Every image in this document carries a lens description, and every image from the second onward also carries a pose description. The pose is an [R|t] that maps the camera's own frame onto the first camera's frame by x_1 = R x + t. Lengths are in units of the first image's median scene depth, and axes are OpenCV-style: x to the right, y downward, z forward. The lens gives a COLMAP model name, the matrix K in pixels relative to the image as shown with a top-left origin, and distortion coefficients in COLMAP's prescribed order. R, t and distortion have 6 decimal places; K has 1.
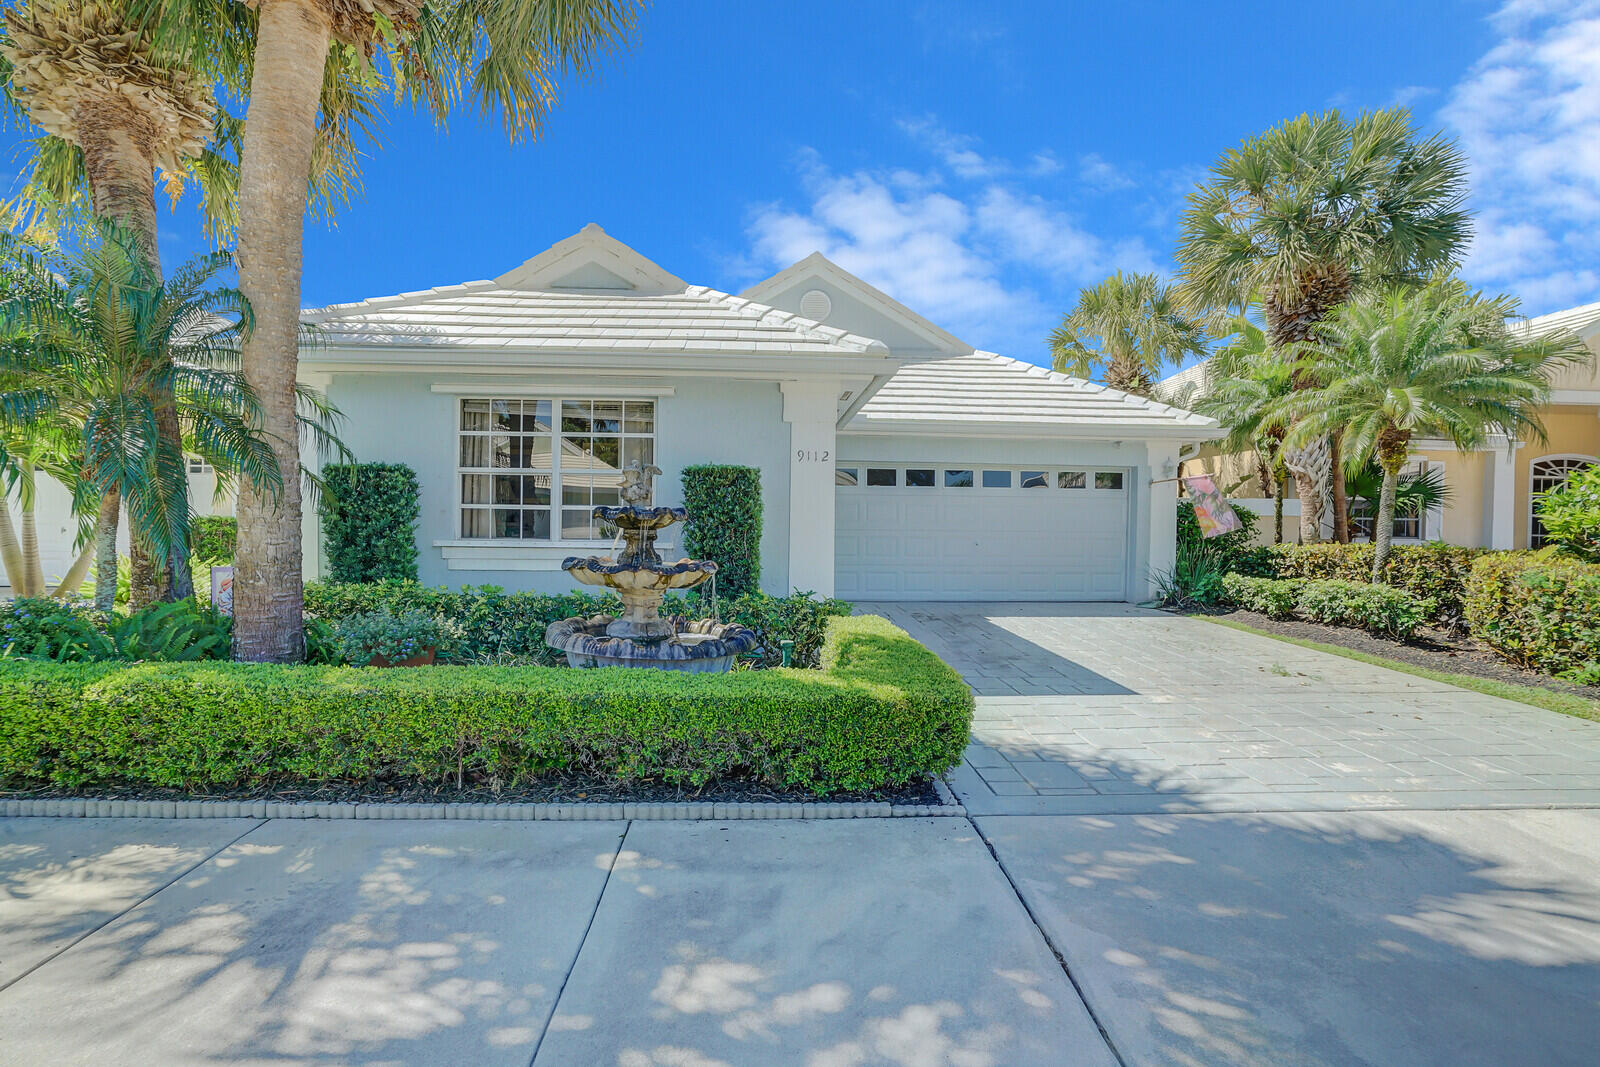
lens RADIAL K [[756.4, 0, 794.0], [0, 756.4, 532.0], [0, 0, 1]] dist [-0.054419, 0.020544]
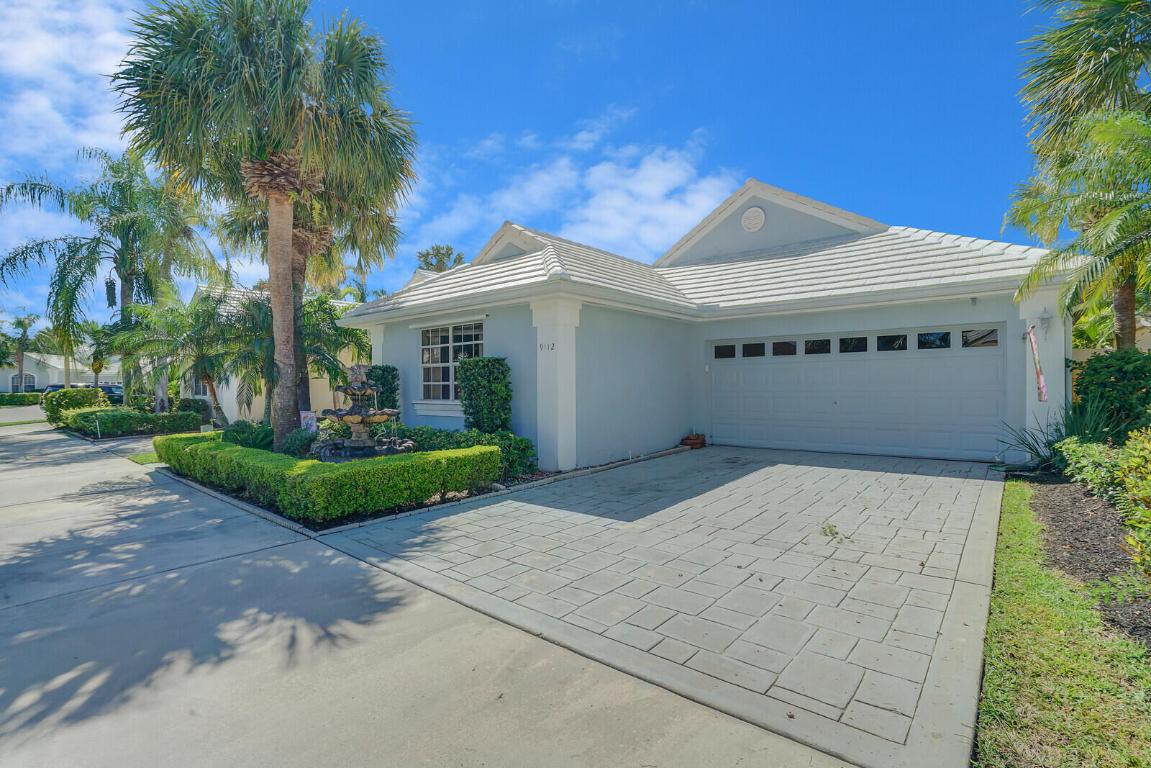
lens RADIAL K [[544.1, 0, 571.2], [0, 544.1, 382.9], [0, 0, 1]] dist [-0.054419, 0.020544]
pose [[0.722998, -0.022346, -0.690489, 1.370380], [0.009314, 0.999701, -0.022600, 0.001527], [0.690788, 0.009909, 0.722990, 0.345631]]
